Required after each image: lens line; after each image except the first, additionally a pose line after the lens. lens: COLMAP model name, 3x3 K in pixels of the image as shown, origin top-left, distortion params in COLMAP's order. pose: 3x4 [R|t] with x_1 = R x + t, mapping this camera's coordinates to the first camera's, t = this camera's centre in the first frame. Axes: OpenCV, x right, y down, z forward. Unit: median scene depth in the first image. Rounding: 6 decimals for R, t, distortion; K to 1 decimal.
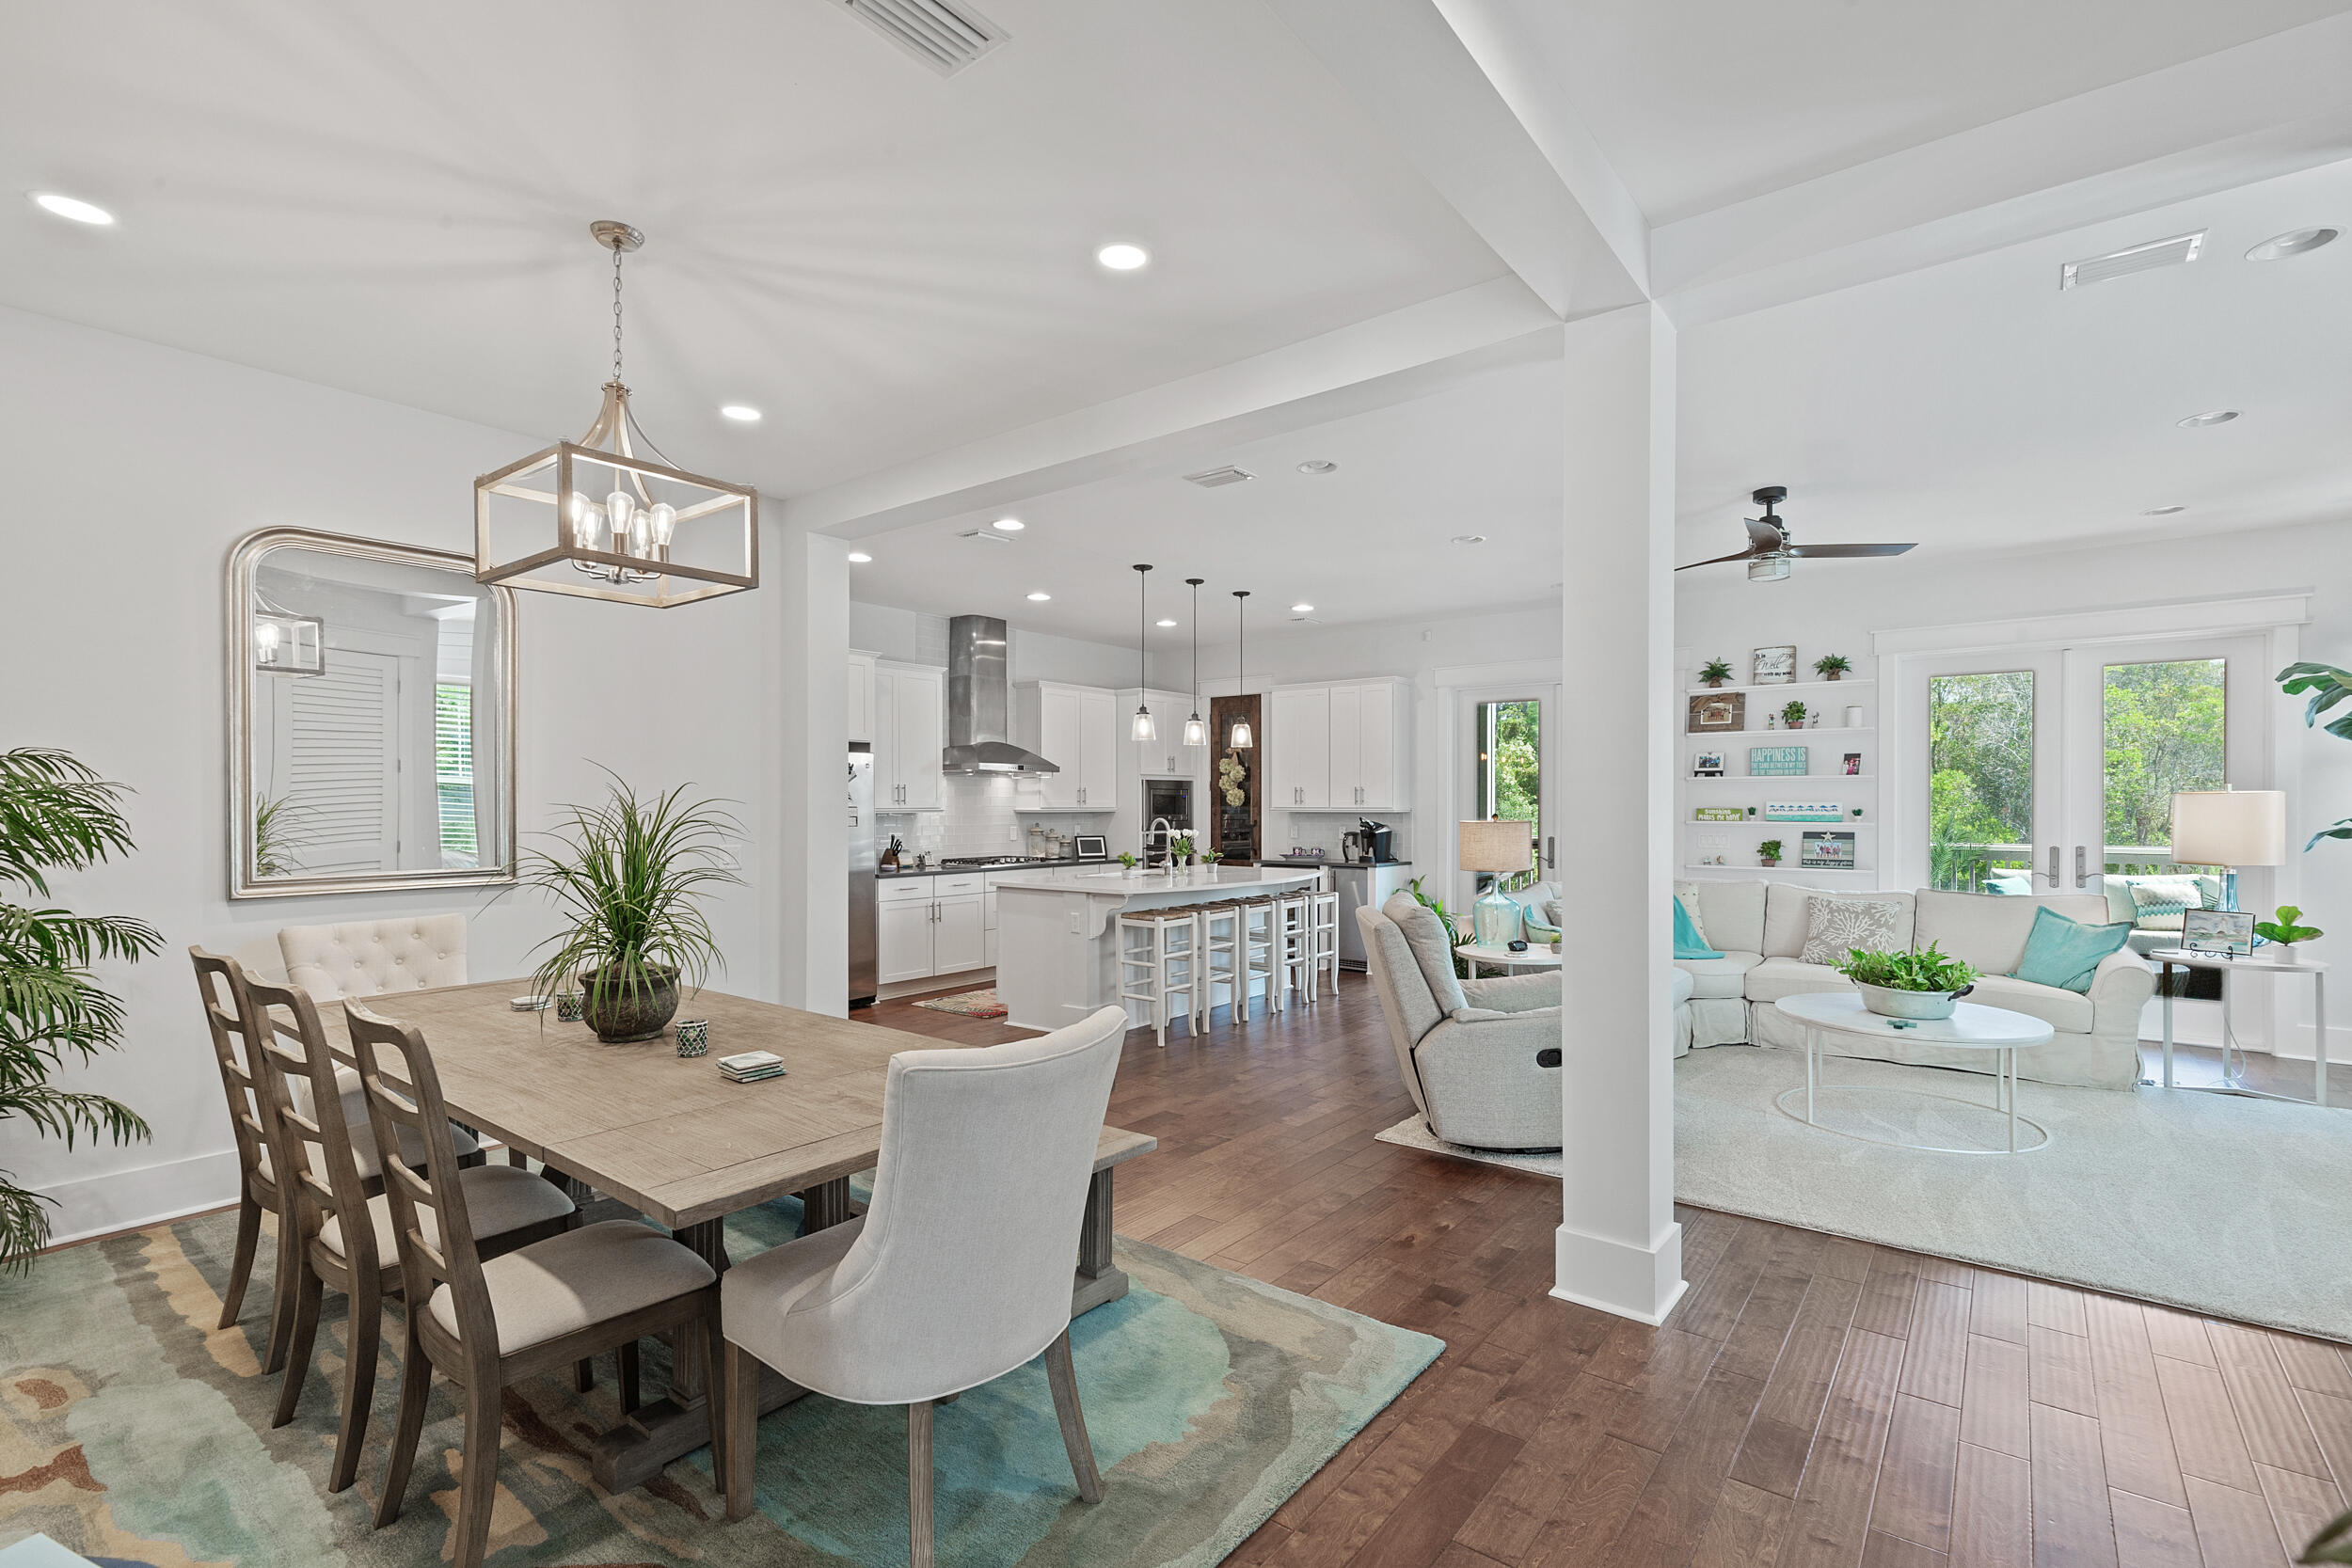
lens RADIAL K [[1077.8, 0, 1175.8], [0, 1077.8, 797.9], [0, 0, 1]] dist [0.006276, 0.000394]
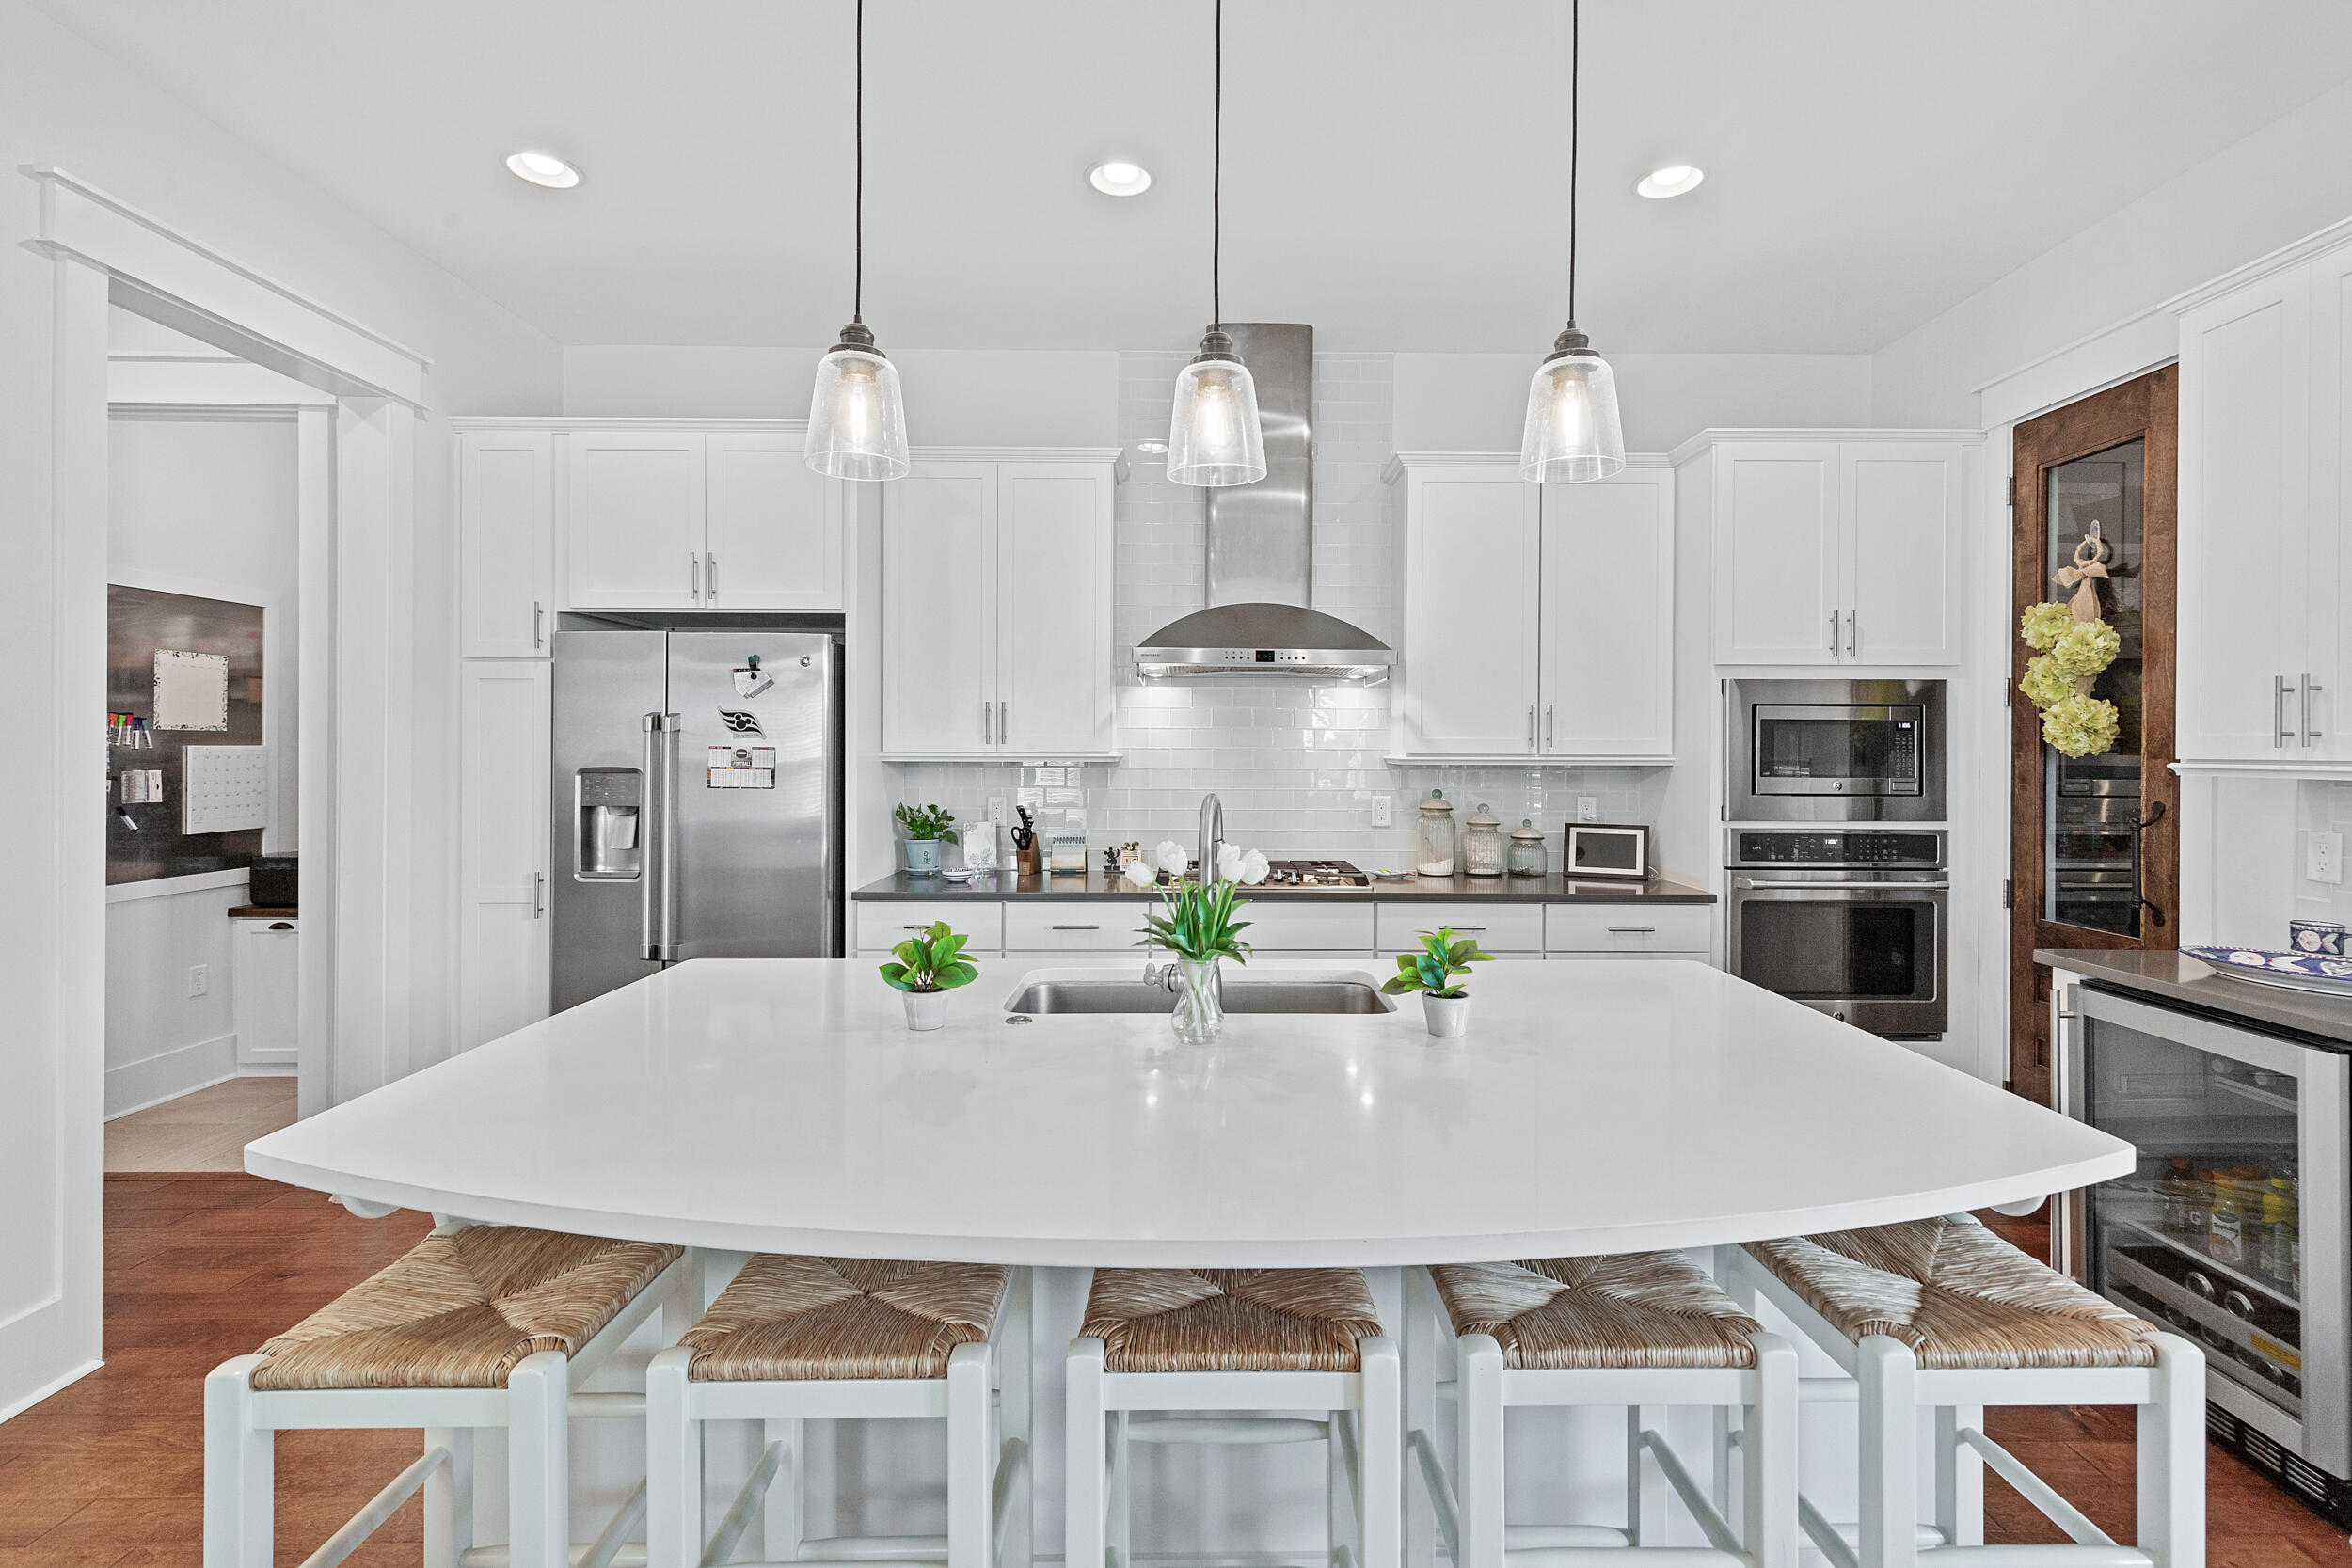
lens RADIAL K [[1077.8, 0, 1216.5], [0, 1077.8, 745.8], [0, 0, 1]] dist [0.006276, 0.000394]
pose [[0.626892, 0.002278, -0.779103, 0.144633], [0.000658, 0.999994, 0.003453, 0.004214], [0.779106, -0.002677, 0.626886, 0.631524]]
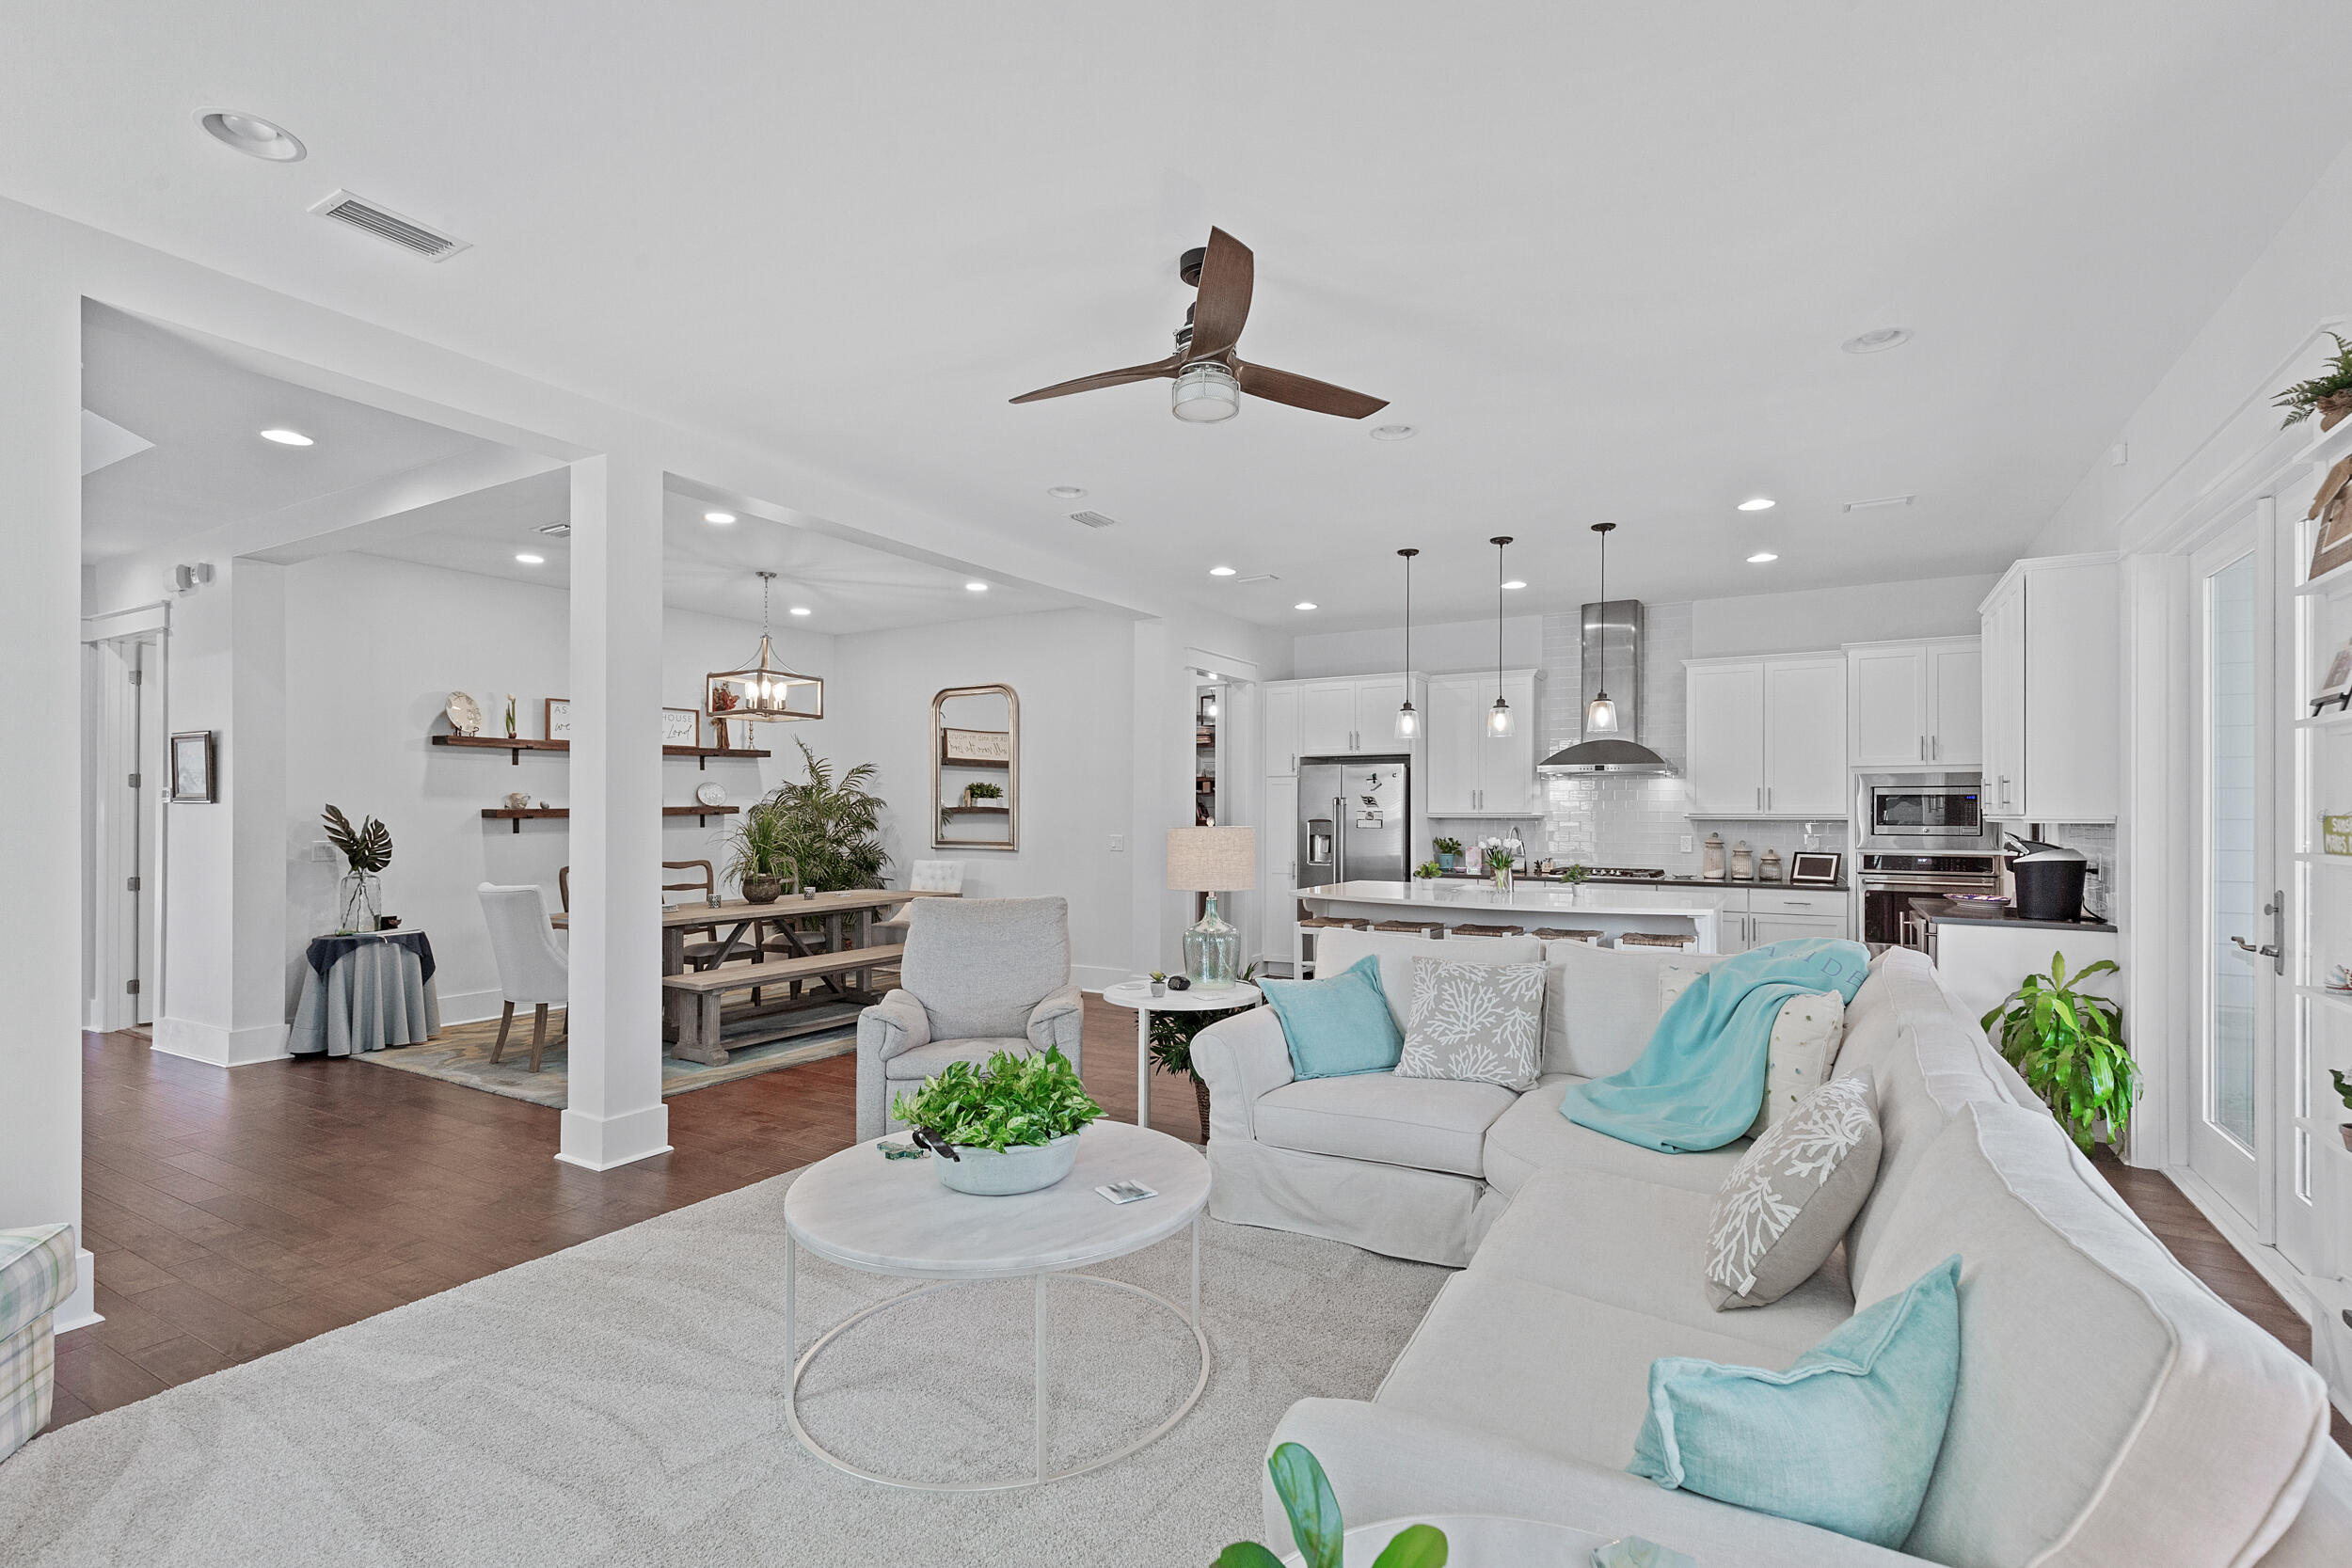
lens RADIAL K [[1077.8, 0, 1184.5], [0, 1077.8, 802.5], [0, 0, 1]] dist [0.006276, 0.000394]
pose [[0.125630, -0.007499, -0.992049, 0.596559], [0.005728, 0.999960, -0.006834, 0.003801], [0.992061, -0.004823, 0.125668, 0.480699]]
